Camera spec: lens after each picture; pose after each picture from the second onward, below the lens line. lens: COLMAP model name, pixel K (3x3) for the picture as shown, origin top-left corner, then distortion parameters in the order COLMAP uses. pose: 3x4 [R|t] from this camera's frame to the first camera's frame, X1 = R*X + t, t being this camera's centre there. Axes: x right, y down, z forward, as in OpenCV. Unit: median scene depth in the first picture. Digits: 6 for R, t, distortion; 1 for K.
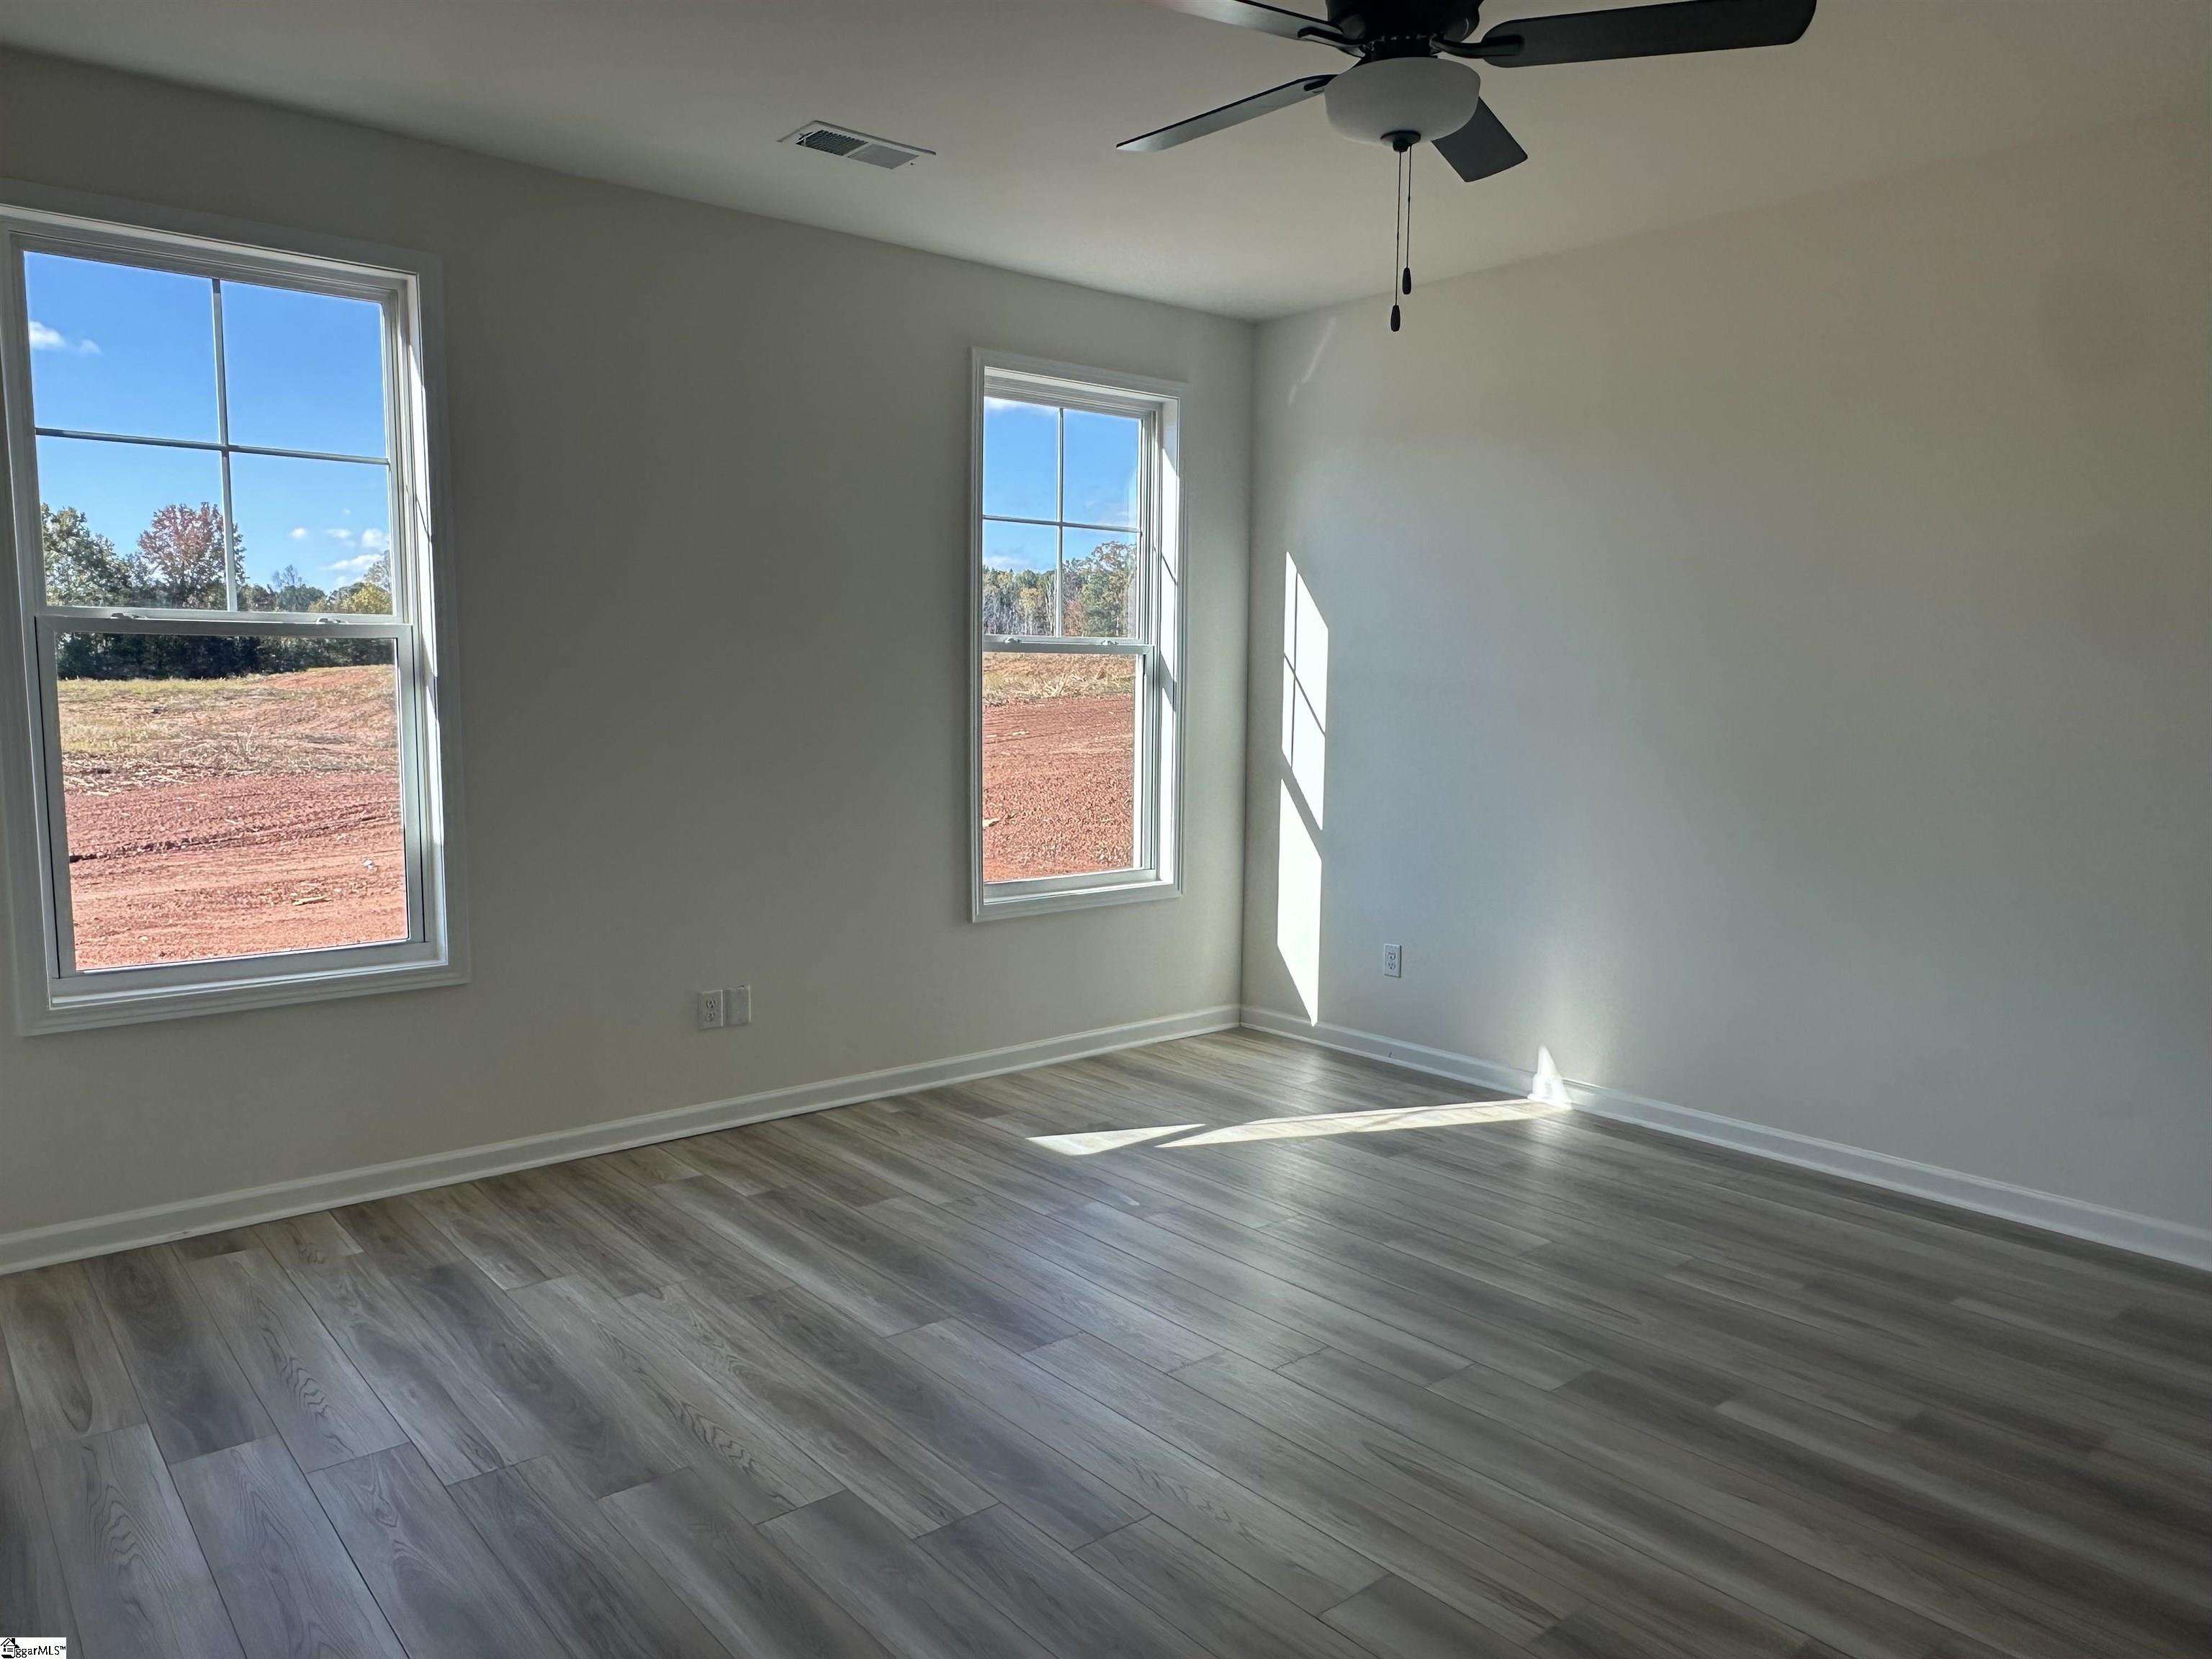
lens RADIAL K [[1481.1, 0, 1110.5], [0, 1481.1, 829.9], [0, 0, 1]] dist [-0.008292, 0.003950]
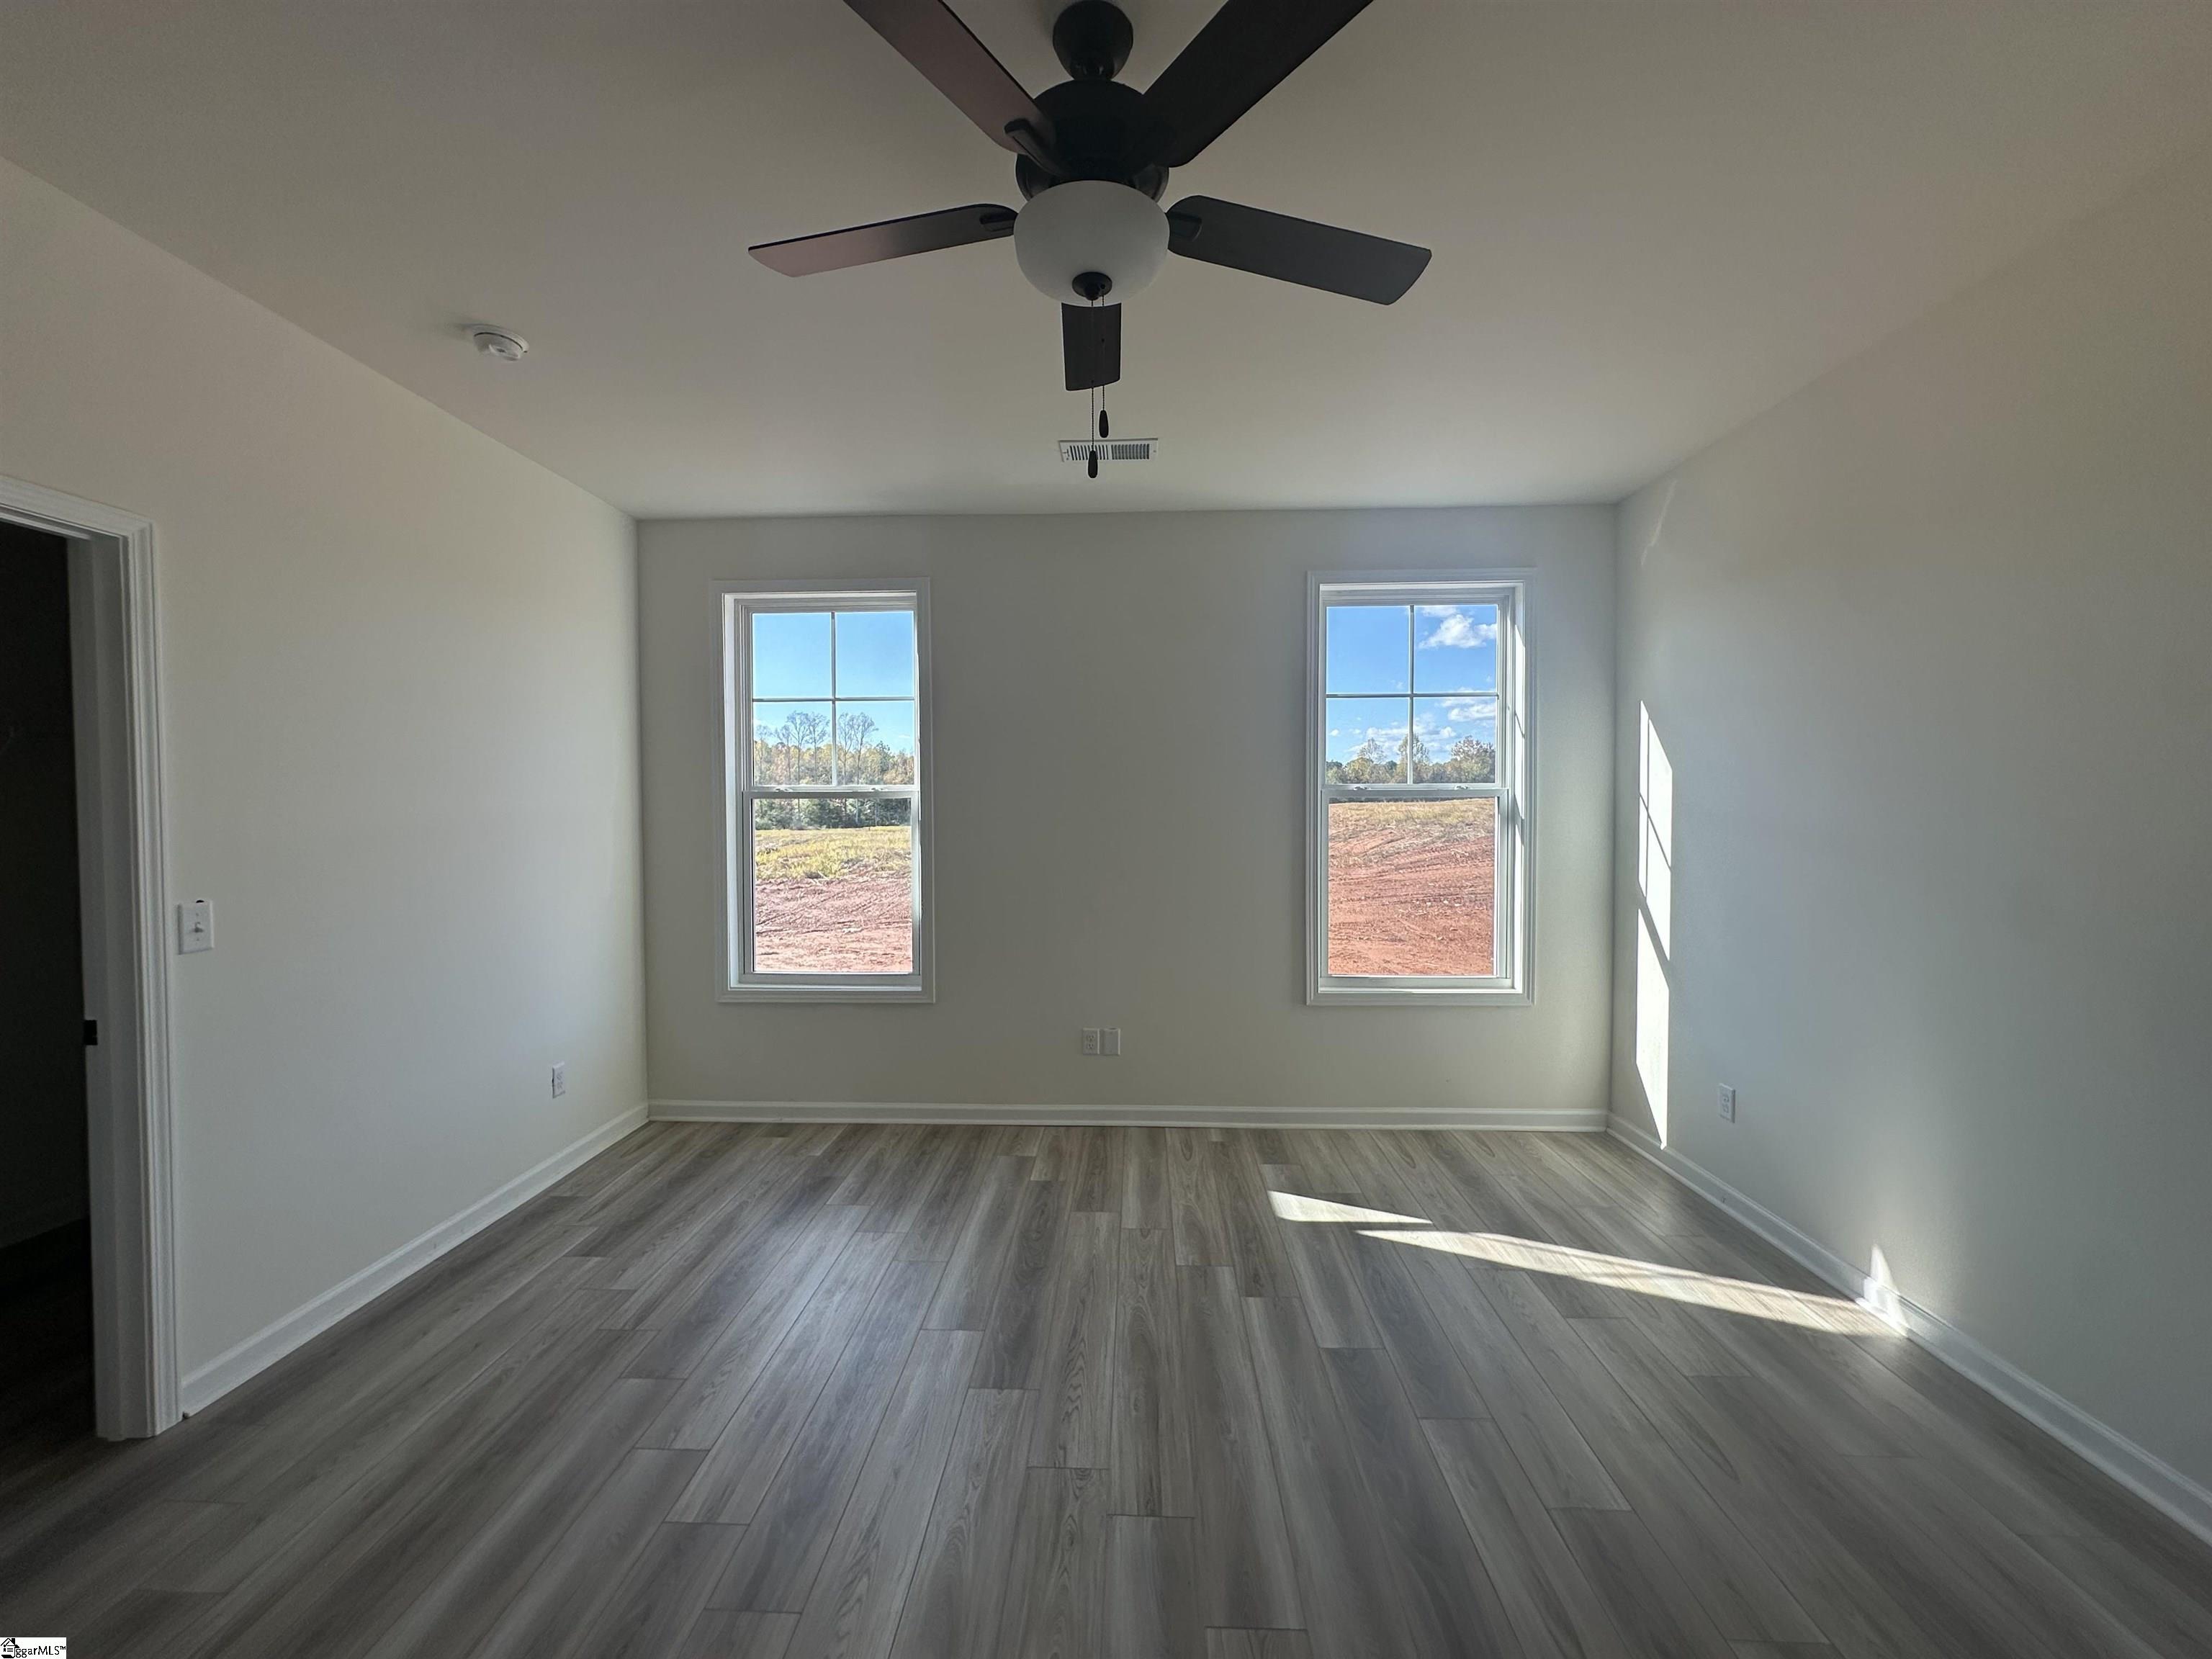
lens RADIAL K [[880.4, 0, 1108.1], [0, 880.4, 812.3], [0, 0, 1]] dist [-0.002583, 0.000350]
pose [[0.744676, -0.005631, -0.667402, 0.309746], [-0.061544, 0.995125, -0.077066, -0.037248], [0.664582, 0.098464, 0.740699, 0.313778]]
